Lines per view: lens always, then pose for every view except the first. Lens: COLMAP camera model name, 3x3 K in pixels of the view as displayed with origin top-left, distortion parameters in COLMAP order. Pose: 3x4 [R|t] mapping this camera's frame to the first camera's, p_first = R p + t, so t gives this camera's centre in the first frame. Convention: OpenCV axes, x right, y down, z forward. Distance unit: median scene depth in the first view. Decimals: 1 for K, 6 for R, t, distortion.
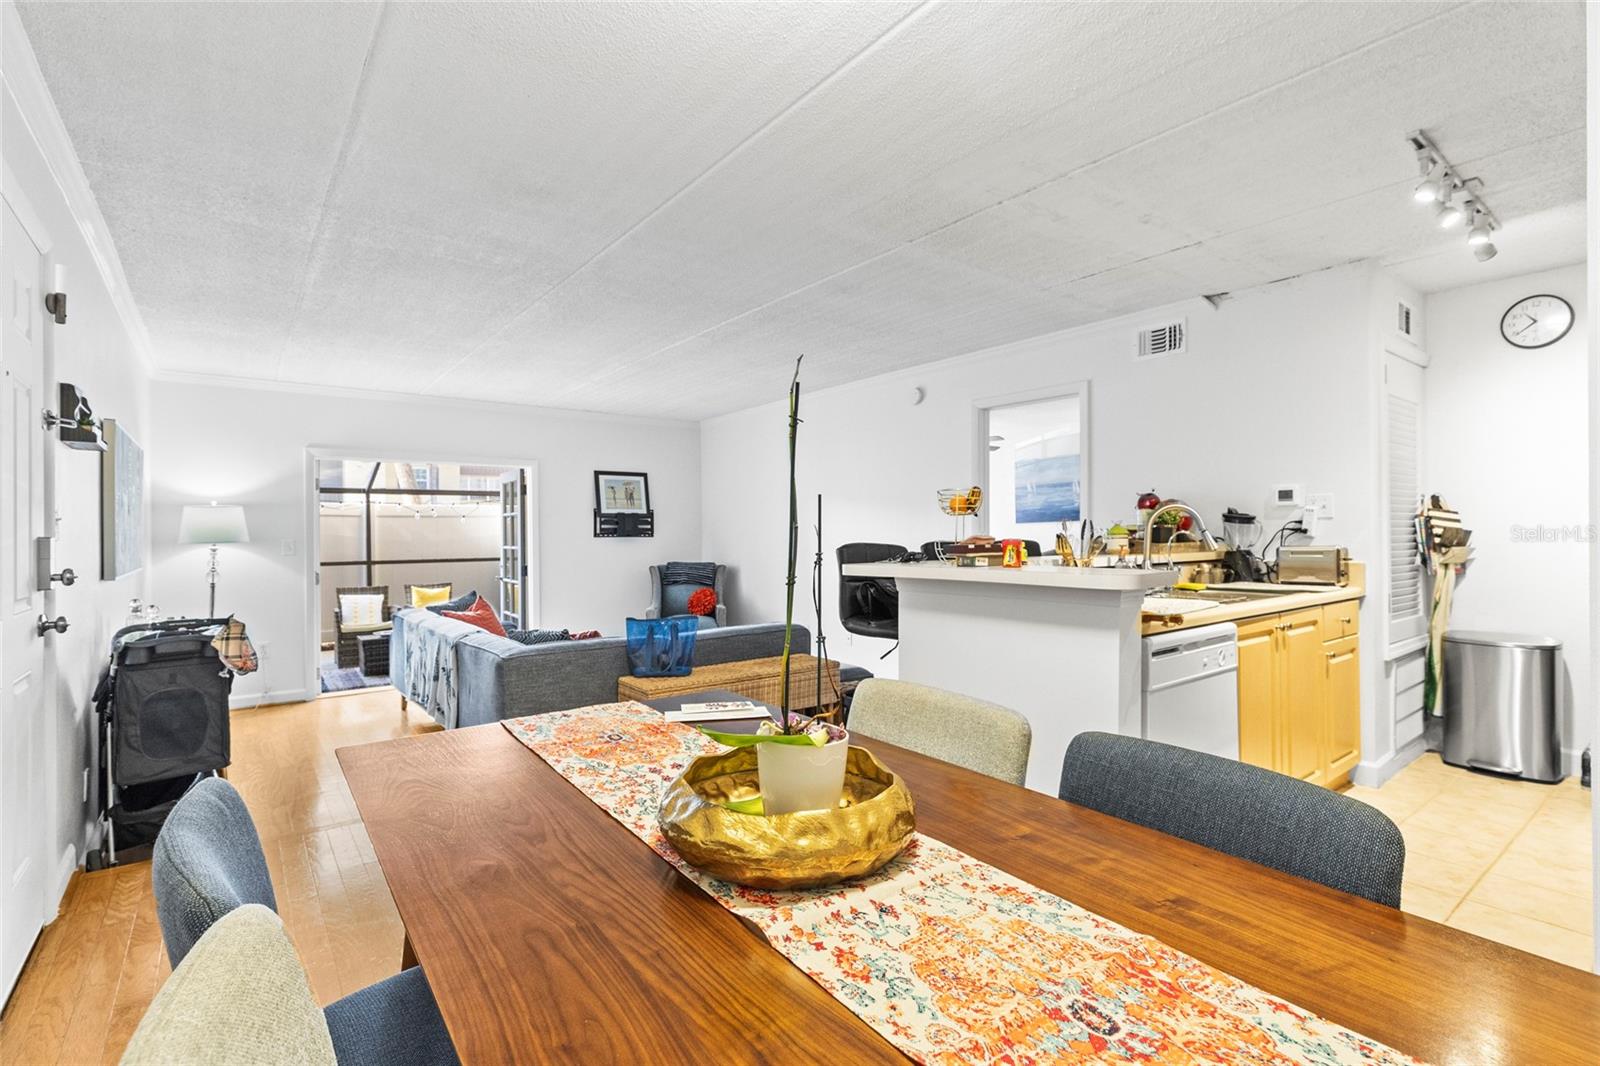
lens RADIAL K [[729.1, 0, 798.7], [0, 729.1, 530.0], [0, 0, 1]] dist [0.004851, -0.000413]
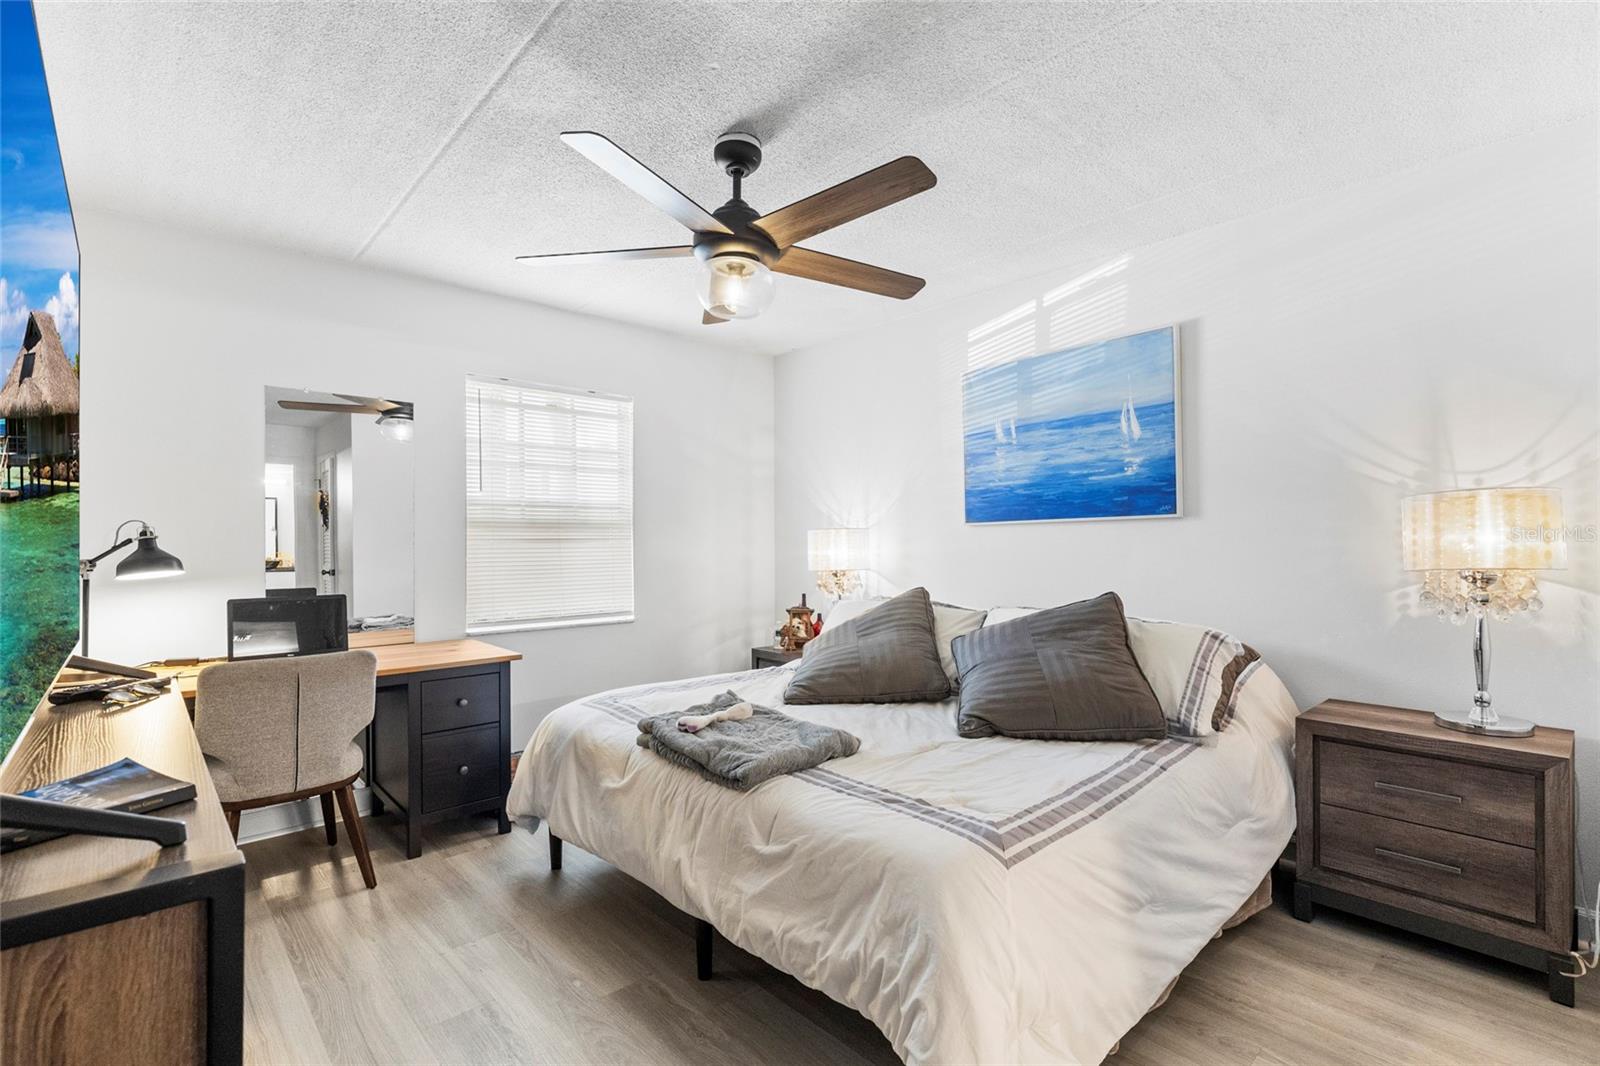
lens RADIAL K [[729.1, 0, 804.6], [0, 729.1, 537.3], [0, 0, 1]] dist [0.004851, -0.000413]
pose [[0.995882, 0.005851, 0.090473, 0.283377], [-0.005864, 0.999983, -0.000126, -0.000651], [-0.090473, -0.000405, 0.995899, 0.996682]]
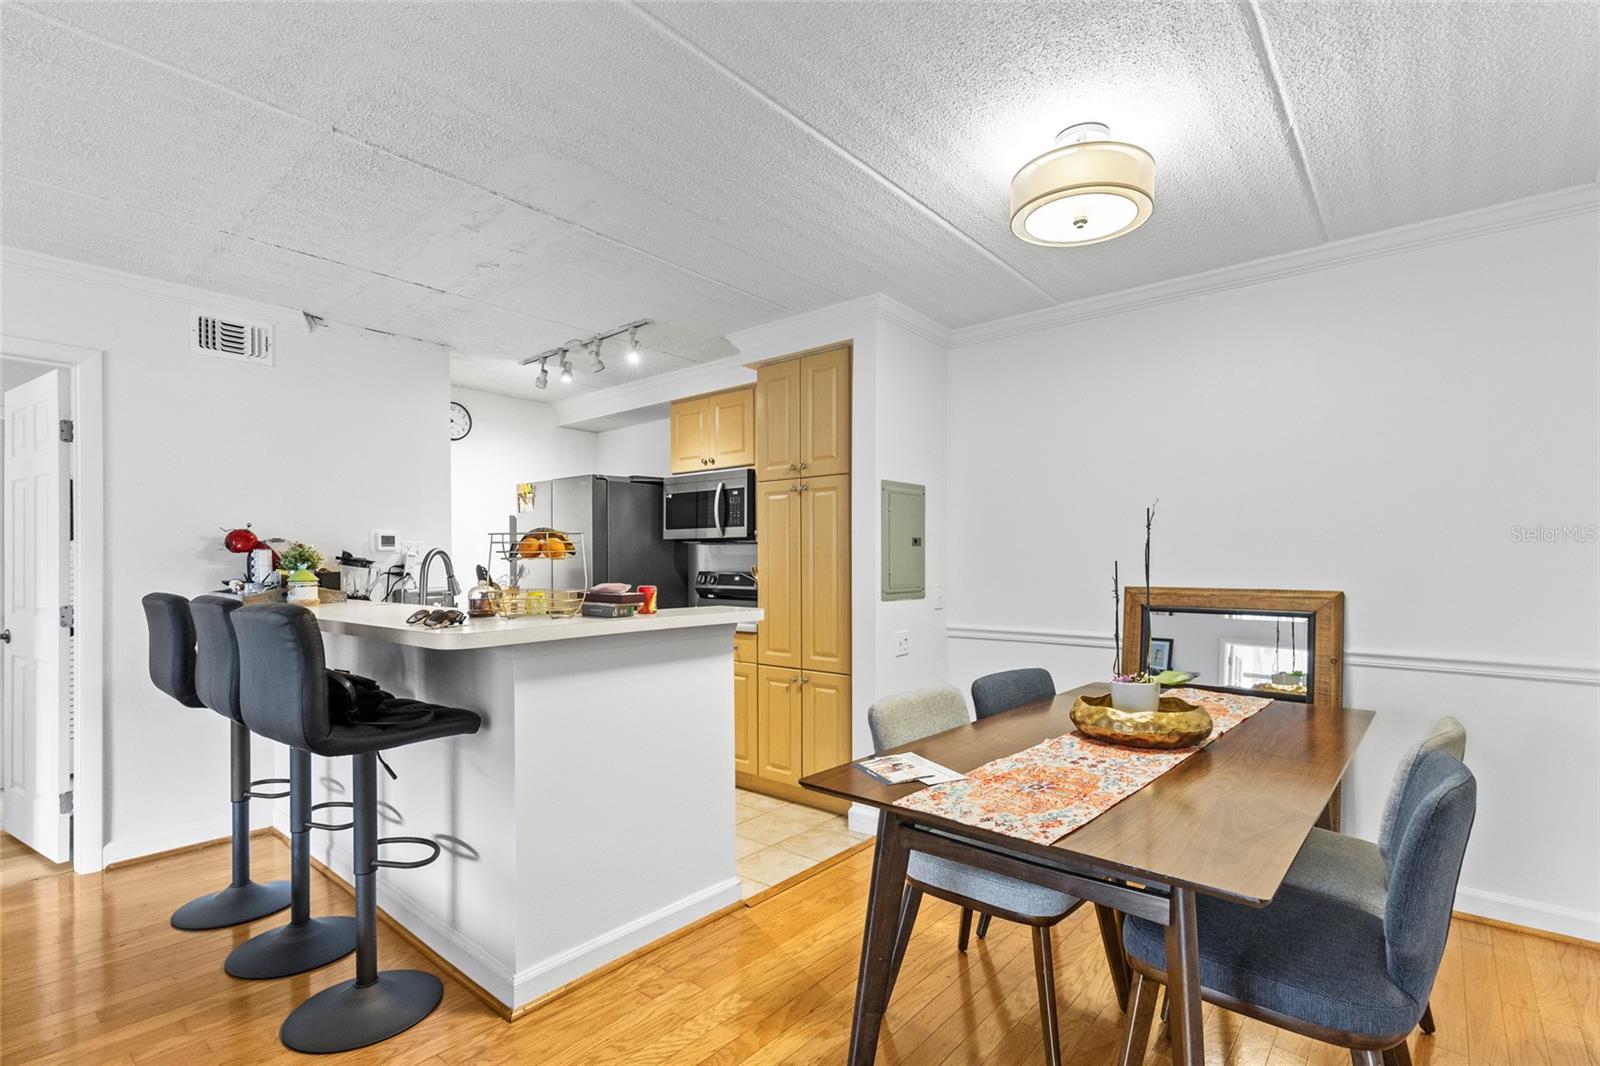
lens RADIAL K [[738.9, 0, 808.9], [0, 738.9, 567.0], [0, 0, 1]] dist [0.003887, 0.000407]
pose [[-0.209371, 0.000718, 0.977836, -0.319867], [0.000986, 0.999999, -0.000523, -0.005723], [-0.977836, 0.000855, -0.209372, 0.409915]]
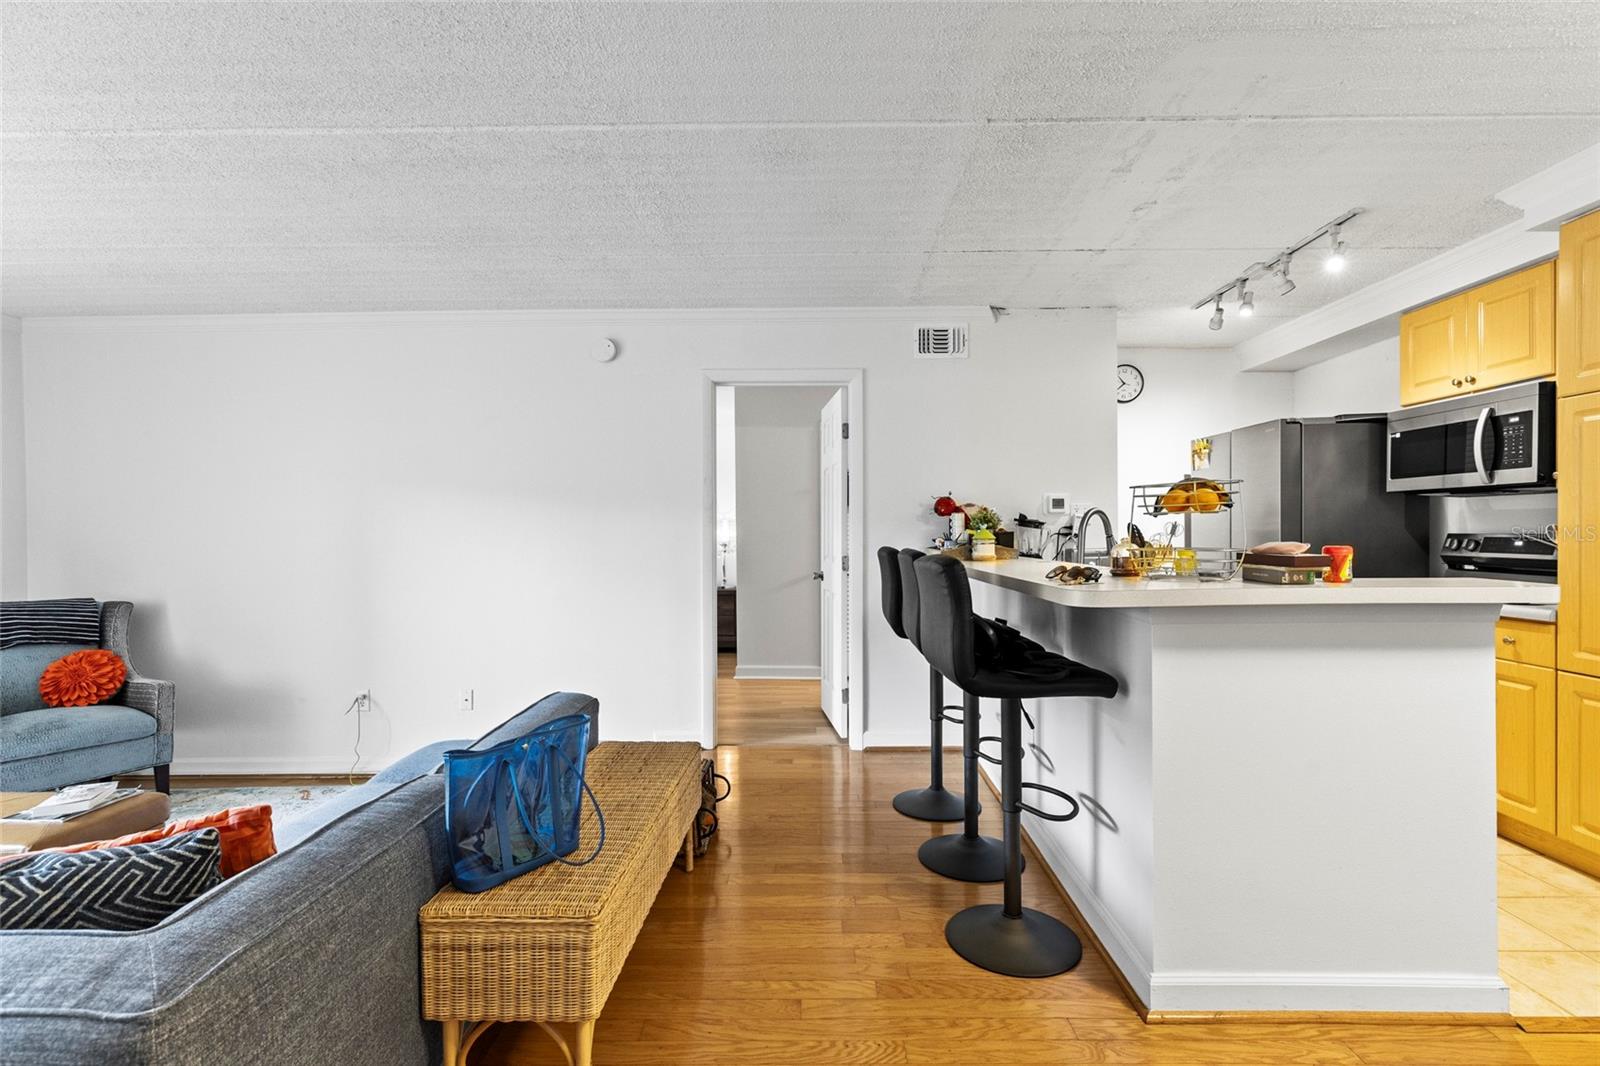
lens RADIAL K [[729.1, 0, 805.9], [0, 729.1, 538.4], [0, 0, 1]] dist [0.004851, -0.000413]
pose [[0.621654, -0.004888, 0.783277, -0.284923], [-0.000070, 0.999980, 0.006295, -0.000758], [-0.783292, -0.003968, 0.621641, 0.395503]]
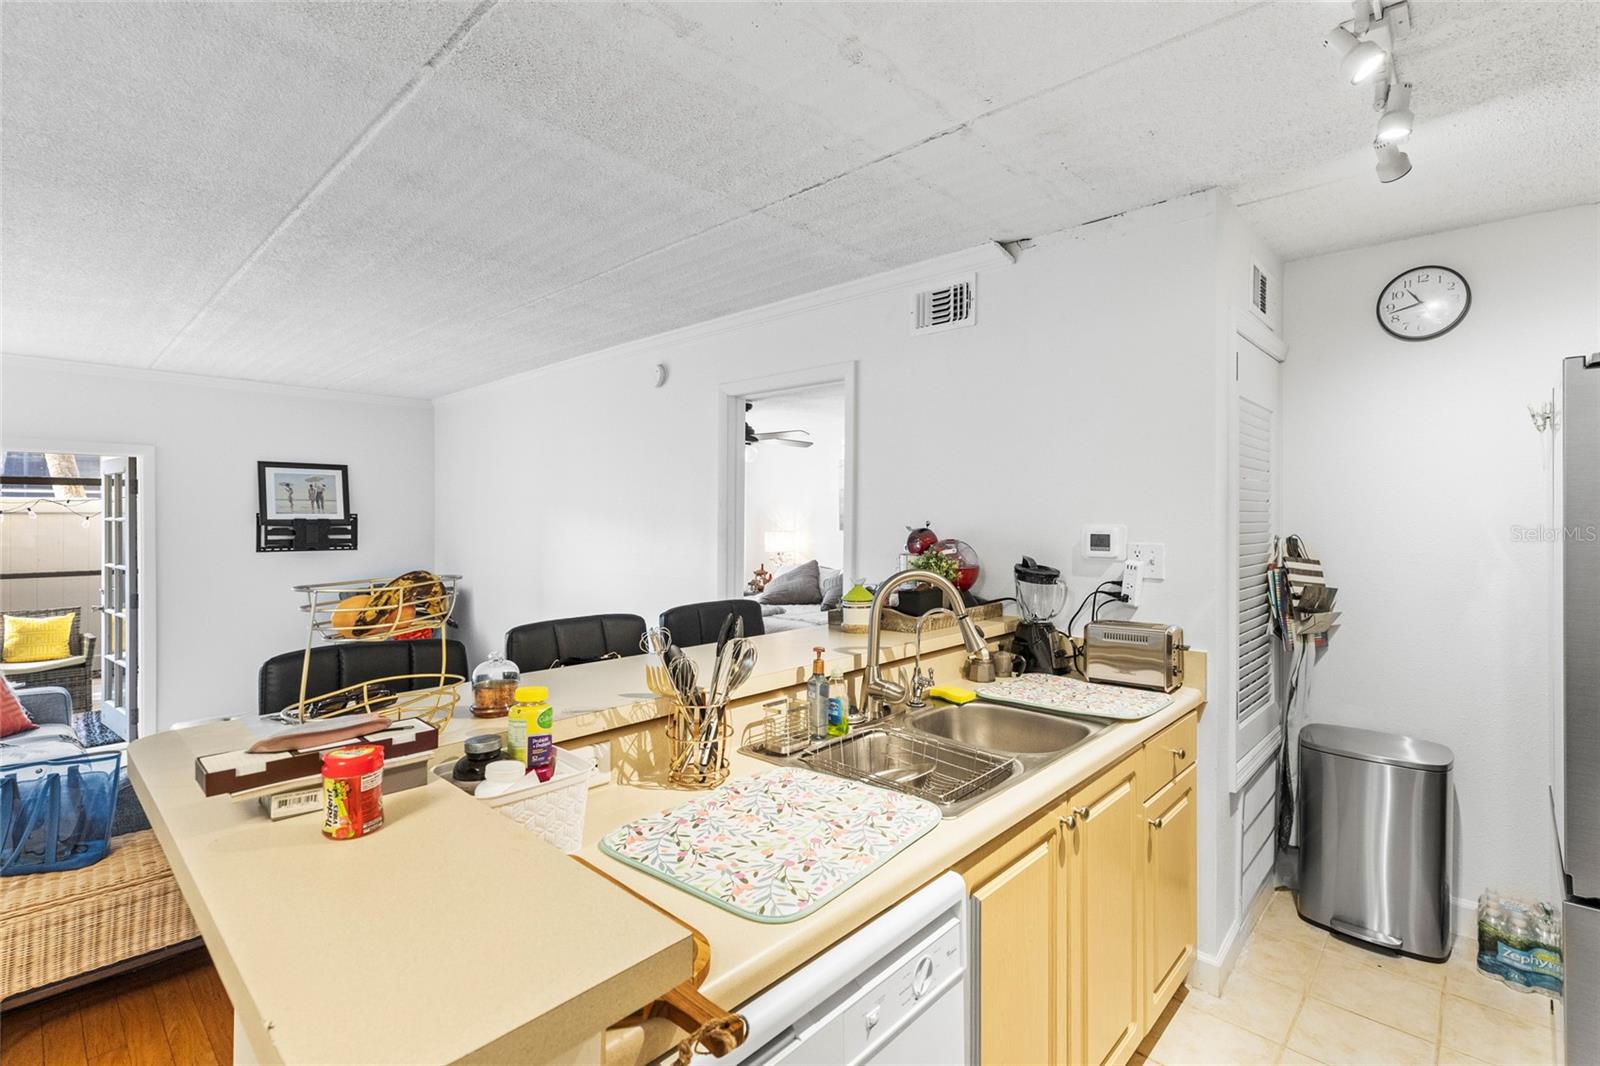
lens RADIAL K [[729.1, 0, 802.5], [0, 729.1, 518.0], [0, 0, 1]] dist [0.004851, -0.000413]
pose [[0.986683, 0.009863, 0.162355, 0.187057], [-0.010826, 0.999929, 0.005048, -0.045029], [-0.162294, -0.006739, 0.986719, 0.249600]]
